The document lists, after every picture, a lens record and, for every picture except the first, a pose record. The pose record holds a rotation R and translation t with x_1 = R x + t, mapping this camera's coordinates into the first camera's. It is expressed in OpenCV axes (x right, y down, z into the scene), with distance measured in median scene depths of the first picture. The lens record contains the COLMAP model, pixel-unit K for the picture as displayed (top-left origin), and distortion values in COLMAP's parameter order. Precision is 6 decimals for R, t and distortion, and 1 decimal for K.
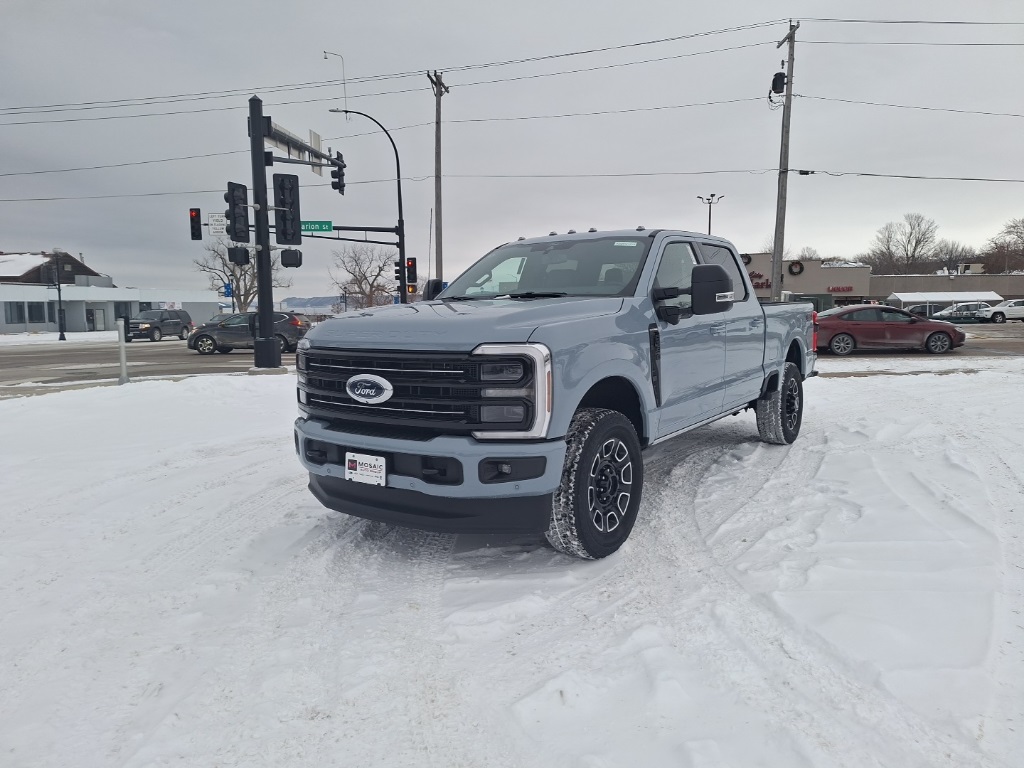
lens RADIAL K [[734.1, 0, 506.1], [0, 734.1, 368.6], [0, 0, 1]] dist [-0.001400, -0.003037]
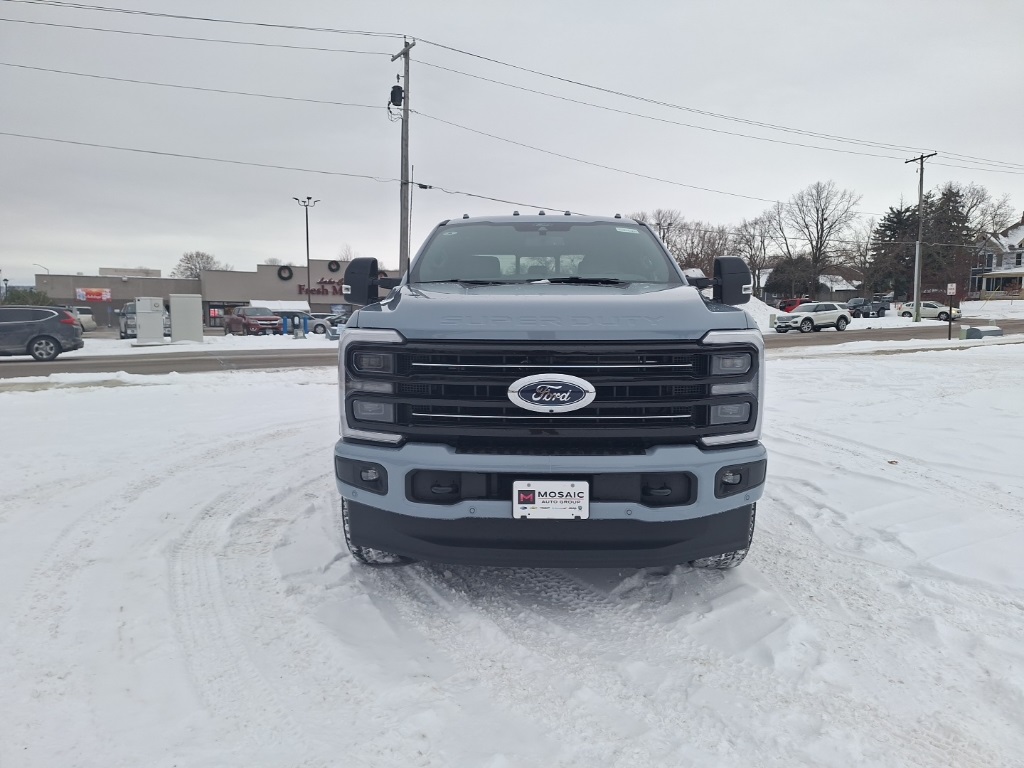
lens RADIAL K [[736.9, 0, 512.0], [0, 736.9, 384.0], [0, 0, 1]] dist [0.009532, -0.000914]
pose [[0.844631, -0.039722, 0.533873, -0.614735], [0.034648, 0.999209, 0.019528, 0.002321], [-0.534227, 0.002004, 0.845339, 0.380972]]
